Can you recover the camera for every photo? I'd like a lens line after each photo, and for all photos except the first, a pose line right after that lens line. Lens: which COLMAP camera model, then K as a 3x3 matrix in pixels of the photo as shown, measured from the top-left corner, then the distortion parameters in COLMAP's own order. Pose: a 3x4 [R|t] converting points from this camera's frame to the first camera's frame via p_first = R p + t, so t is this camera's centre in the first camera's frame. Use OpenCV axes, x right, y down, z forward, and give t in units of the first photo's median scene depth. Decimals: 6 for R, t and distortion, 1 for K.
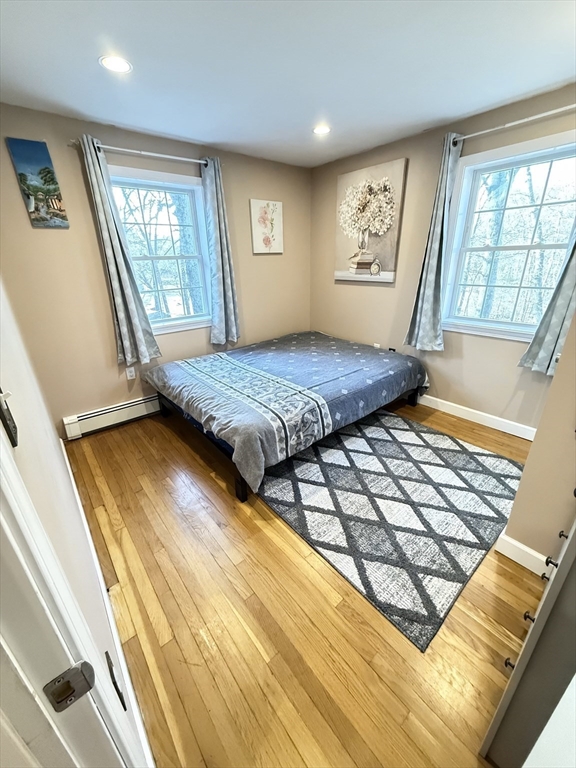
lens RADIAL K [[307.6, 0, 288.0], [0, 307.6, 384.0], [0, 0, 1]] dist [0.000202, 0.000129]
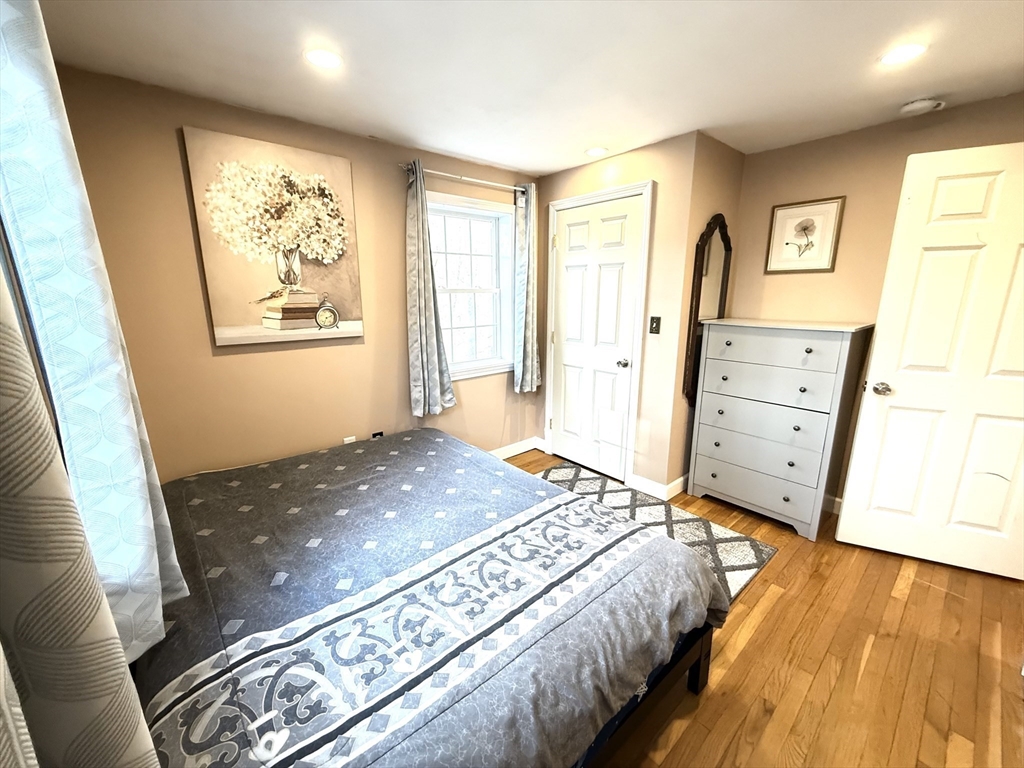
lens RADIAL K [[410.2, 0, 512.0], [0, 410.2, 384.0], [0, 0, 1]] dist [0.000202, 0.000129]
pose [[-0.016263, -0.196807, 0.980307, -0.540146], [0.382998, 0.904431, 0.187928, -0.290340], [-0.923606, 0.378512, 0.060668, 0.721181]]
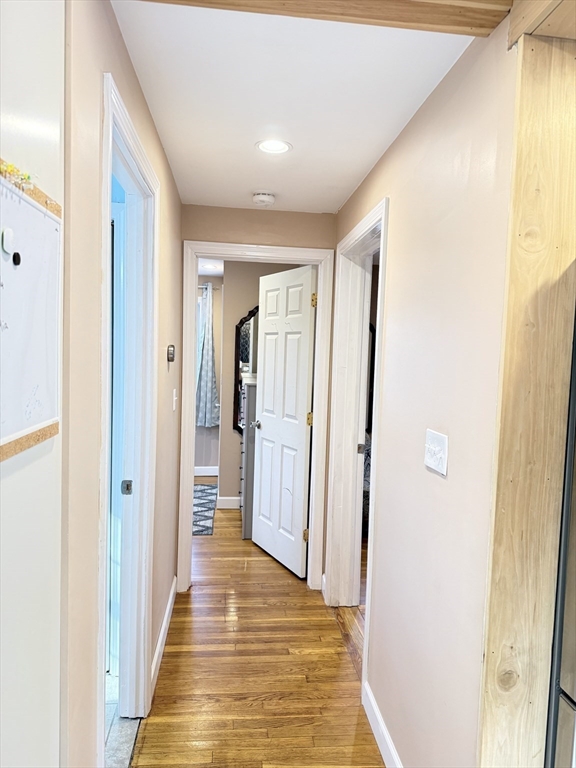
lens RADIAL K [[542.6, 0, 288.0], [0, 542.6, 384.0], [0, 0, 1]] dist [0.001241, -0.005184]
pose [[0.565397, 0.000115, 0.824819, -0.939918], [0.268047, 0.945696, -0.183872, 0.295464], [-0.780049, 0.325051, 0.534664, -0.693181]]
